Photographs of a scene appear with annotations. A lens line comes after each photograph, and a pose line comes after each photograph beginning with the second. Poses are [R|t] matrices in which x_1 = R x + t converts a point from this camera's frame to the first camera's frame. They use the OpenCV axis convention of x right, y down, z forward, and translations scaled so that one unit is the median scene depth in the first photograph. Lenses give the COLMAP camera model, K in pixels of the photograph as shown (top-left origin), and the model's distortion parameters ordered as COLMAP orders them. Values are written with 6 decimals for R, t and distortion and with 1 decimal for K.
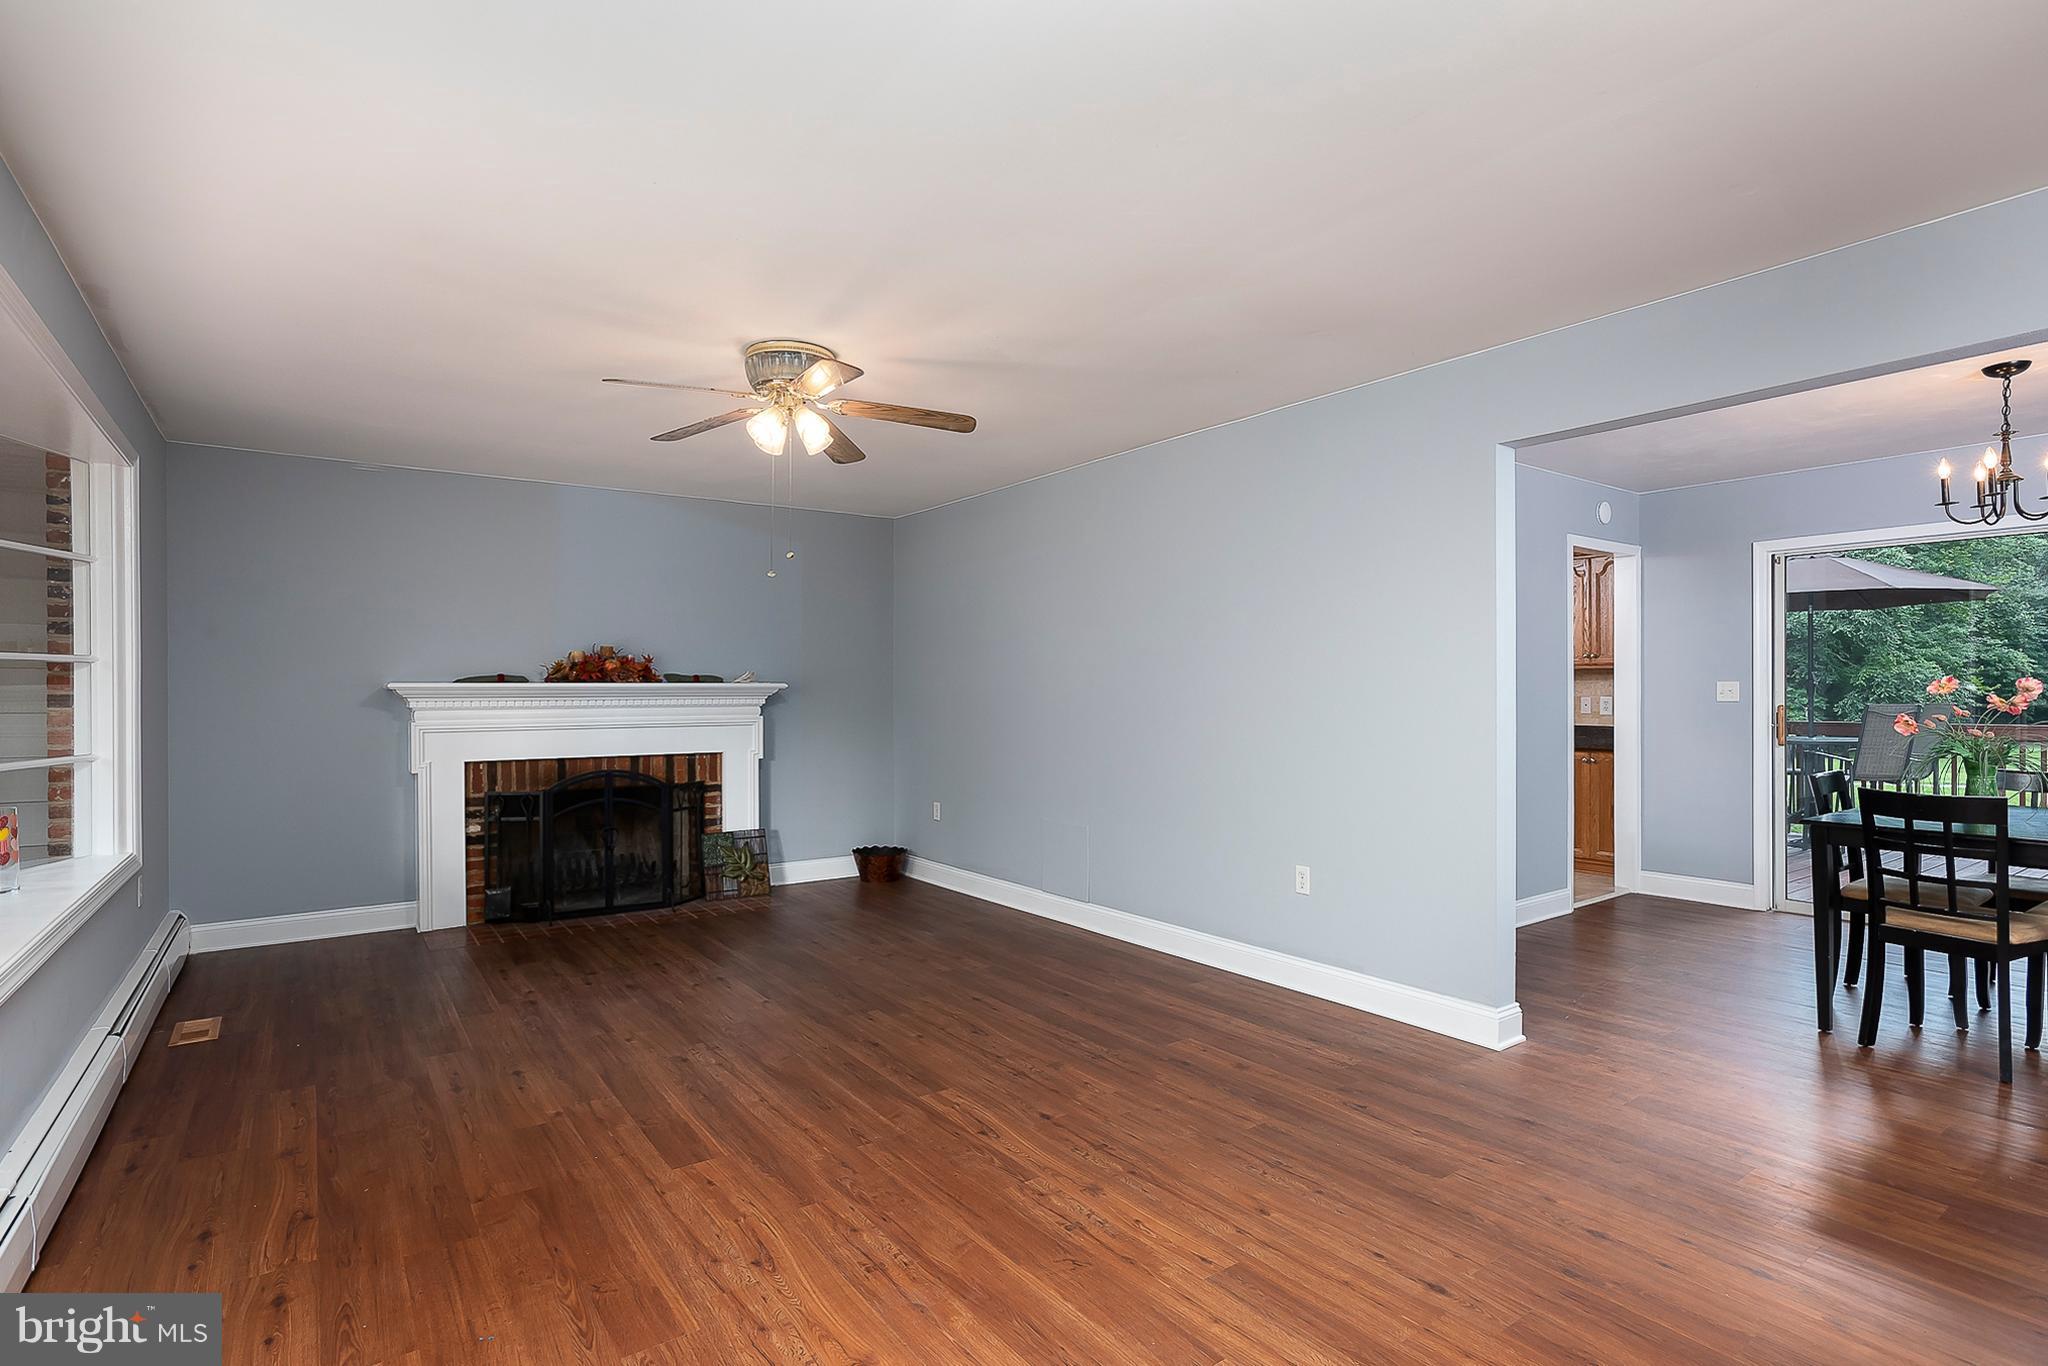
lens RADIAL K [[1172.7, 0, 1024.0], [0, 1172.7, 683.0], [0, 0, 1]] dist [-0.006423, -0.000061]
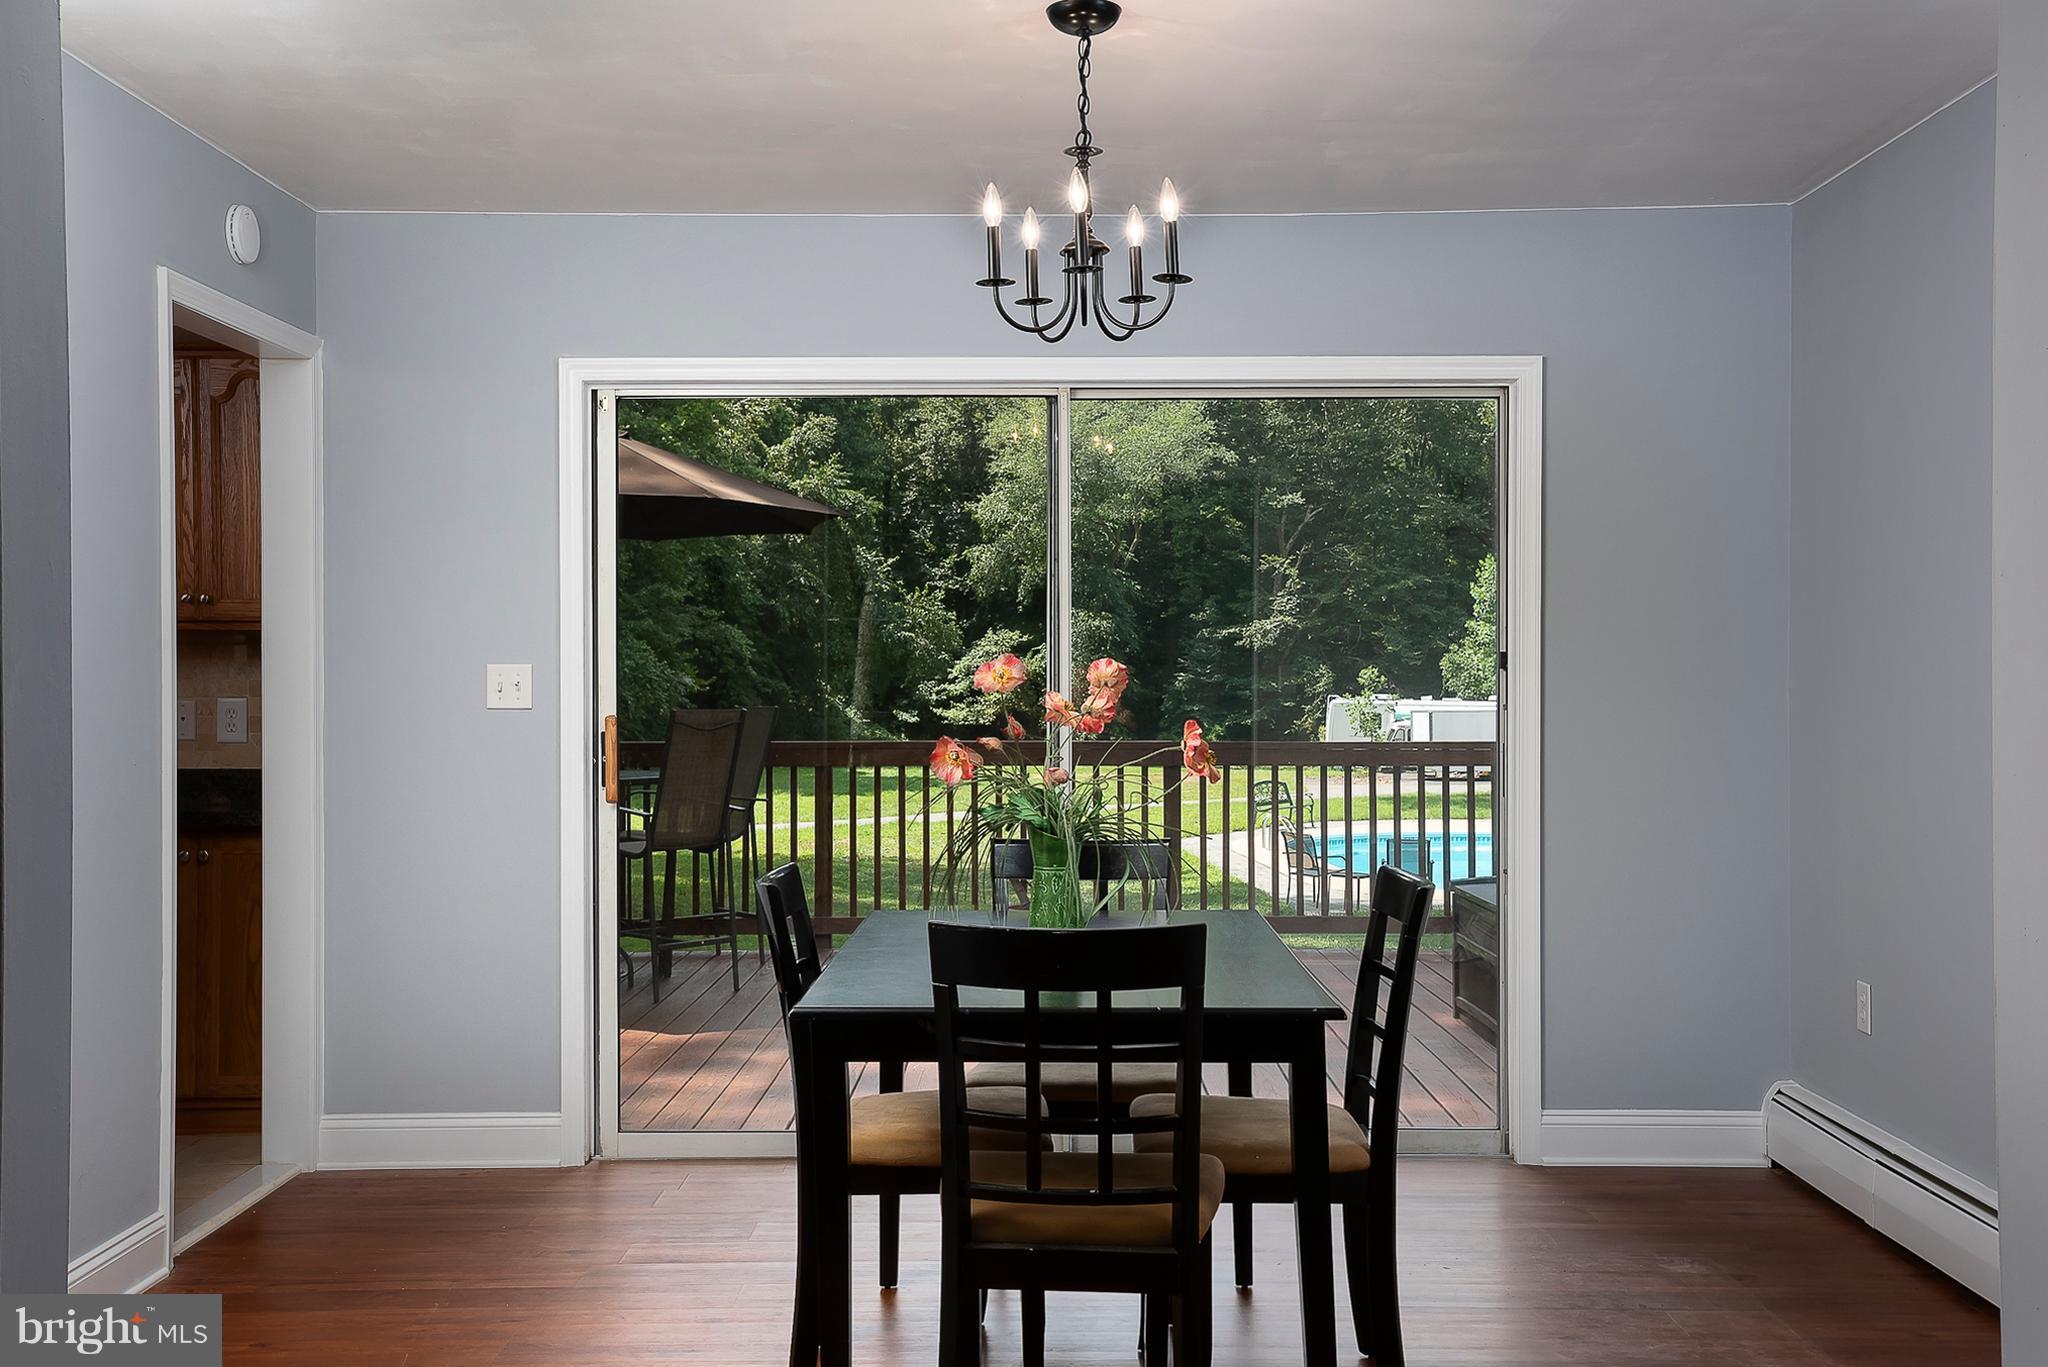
lens RADIAL K [[2158.8, 0, 1024.0], [0, 2158.8, 683.5], [0, 0, 1]] dist [0.125965, 0.004054]
pose [[0.662047, 0.001320, 0.749461, 0.233004], [-0.005693, 0.999978, 0.003268, 0.005718], [-0.749441, -0.006430, 0.662040, 0.655168]]
